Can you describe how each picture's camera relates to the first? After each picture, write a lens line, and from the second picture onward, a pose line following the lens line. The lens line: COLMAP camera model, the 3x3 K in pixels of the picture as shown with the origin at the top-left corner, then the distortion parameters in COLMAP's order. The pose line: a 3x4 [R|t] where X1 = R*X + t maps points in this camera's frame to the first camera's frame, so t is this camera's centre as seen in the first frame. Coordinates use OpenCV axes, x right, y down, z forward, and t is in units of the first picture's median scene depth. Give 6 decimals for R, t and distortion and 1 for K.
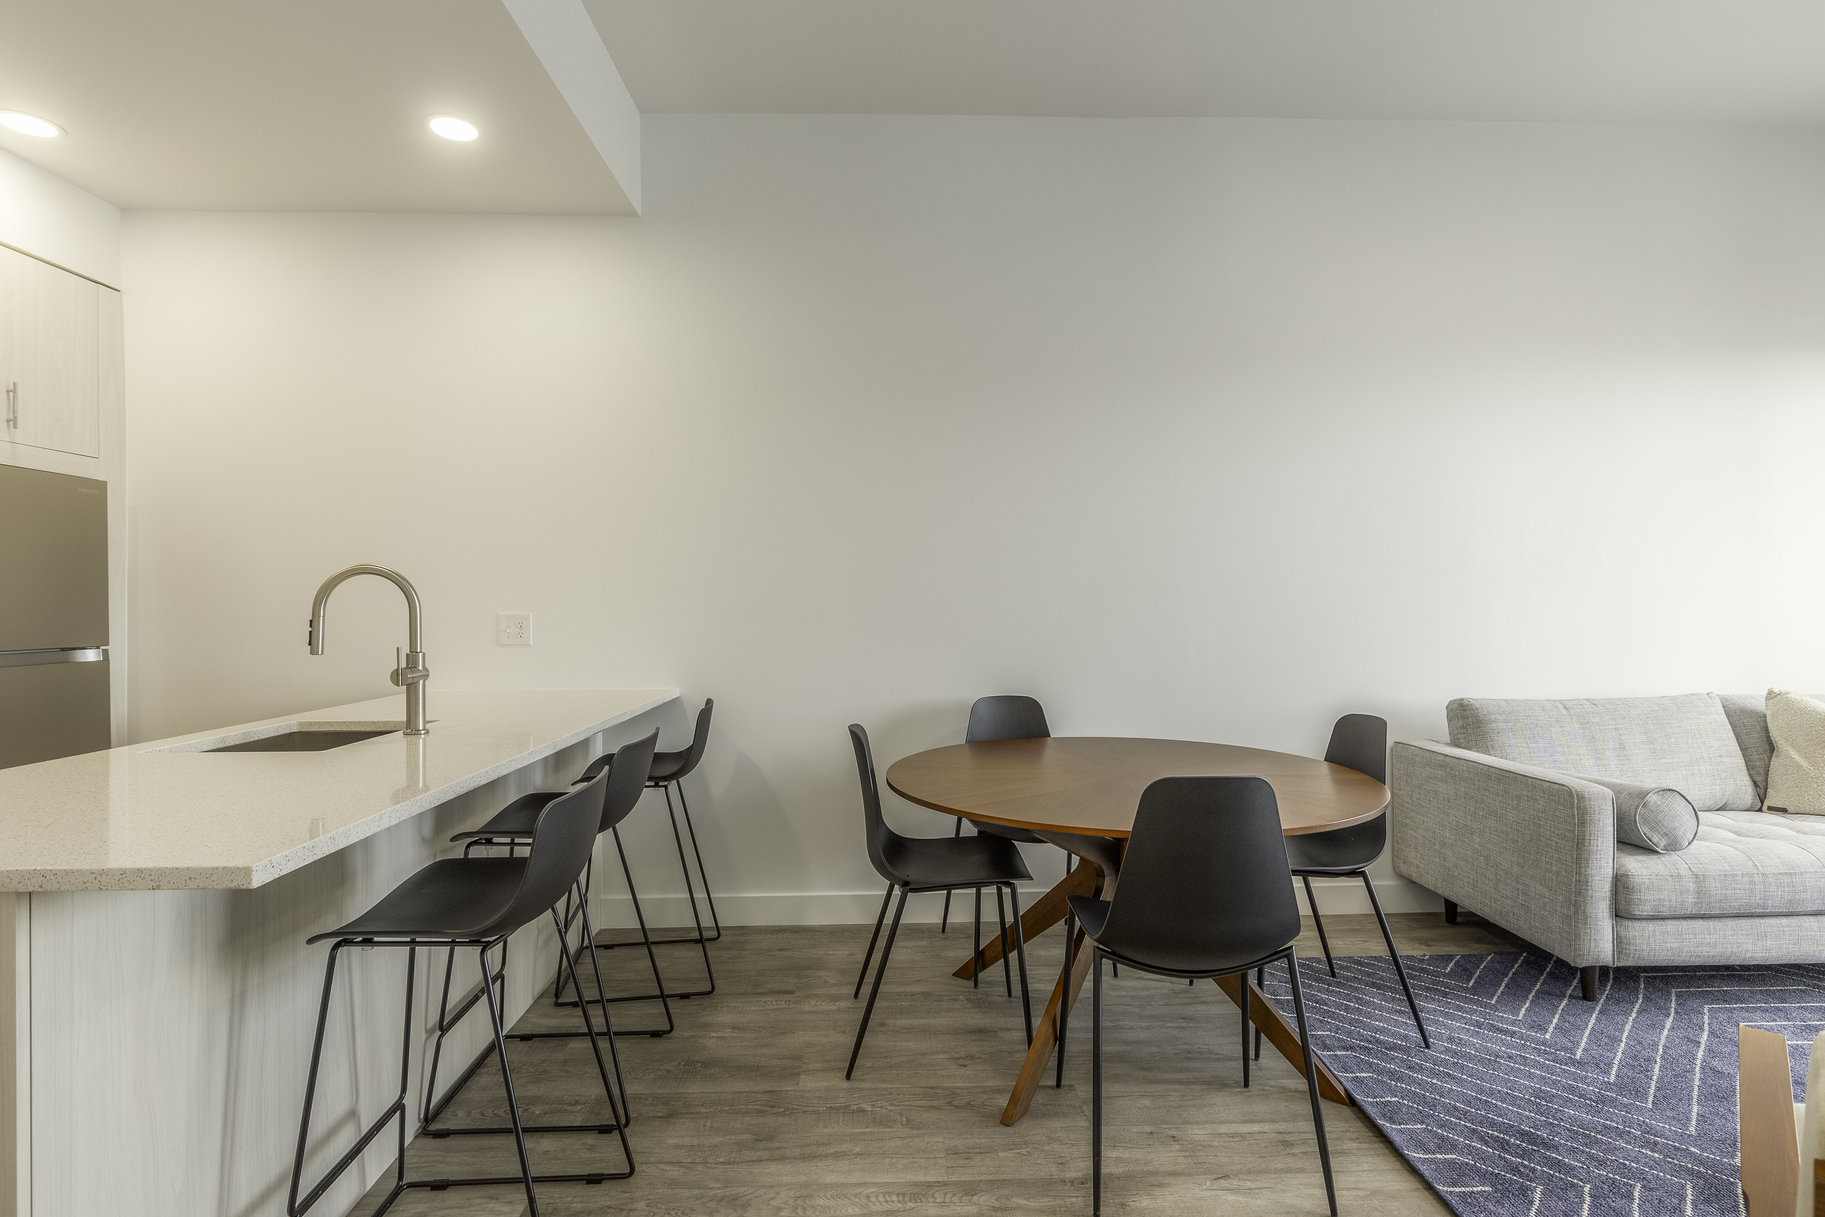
lens RADIAL K [[910.7, 0, 912.5], [0, 910.7, 608.5], [0, 0, 1]] dist [0.002514, 0.000949]
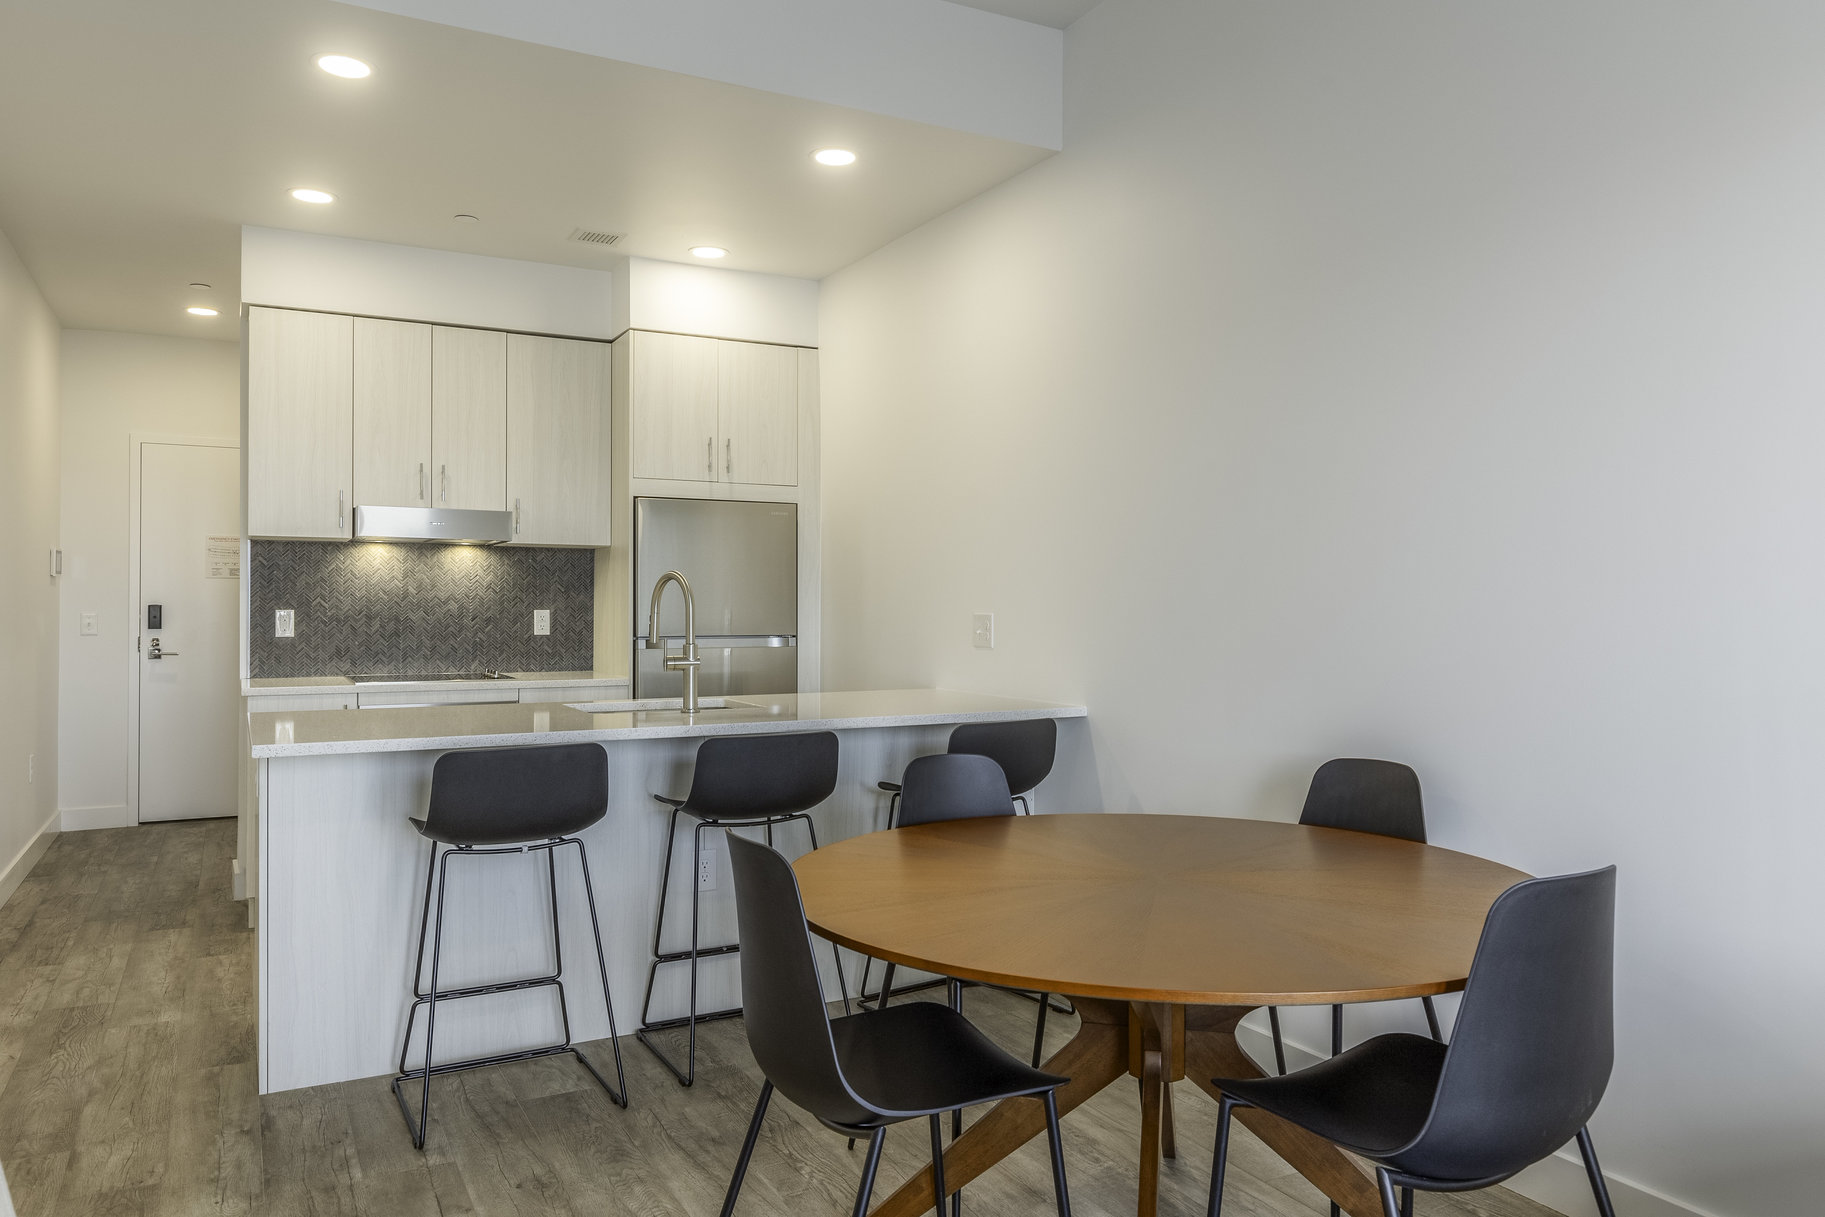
lens RADIAL K [[1264.4, 0, 912.5], [0, 1264.4, 608.5], [0, 0, 1]] dist [-0.003484, -0.000351]
pose [[0.446312, 0.009286, -0.894829, 0.925412], [-0.009507, 0.999939, 0.005635, -0.008695], [0.894827, 0.005993, 0.446373, 0.454468]]
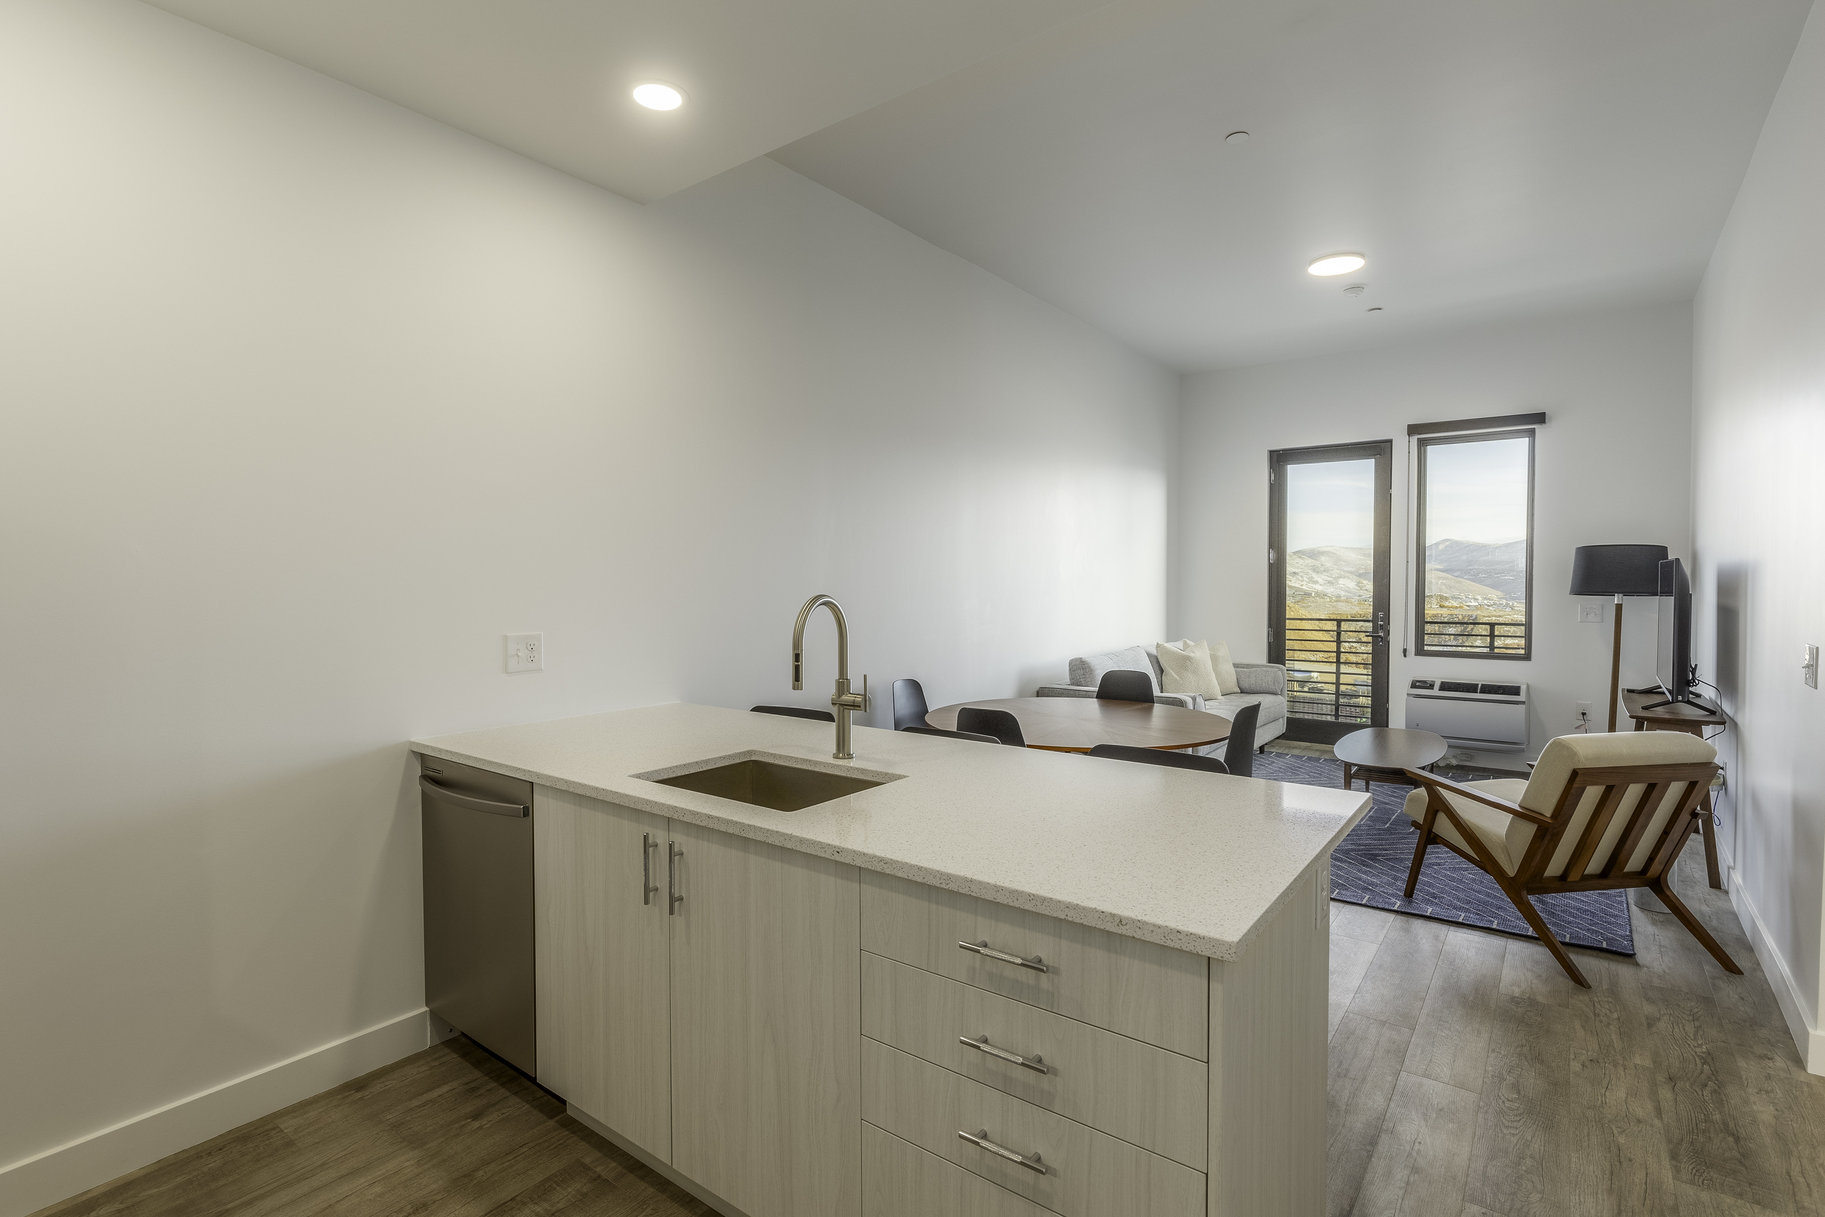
lens RADIAL K [[882.2, 0, 912.5], [0, 882.2, 608.5], [0, 0, 1]] dist [0.003910, 0.000430]
pose [[0.624457, -0.023590, 0.780703, -1.108754], [0.002712, 0.999603, 0.028035, -0.051660], [-0.781055, -0.015389, 0.624273, 0.274806]]
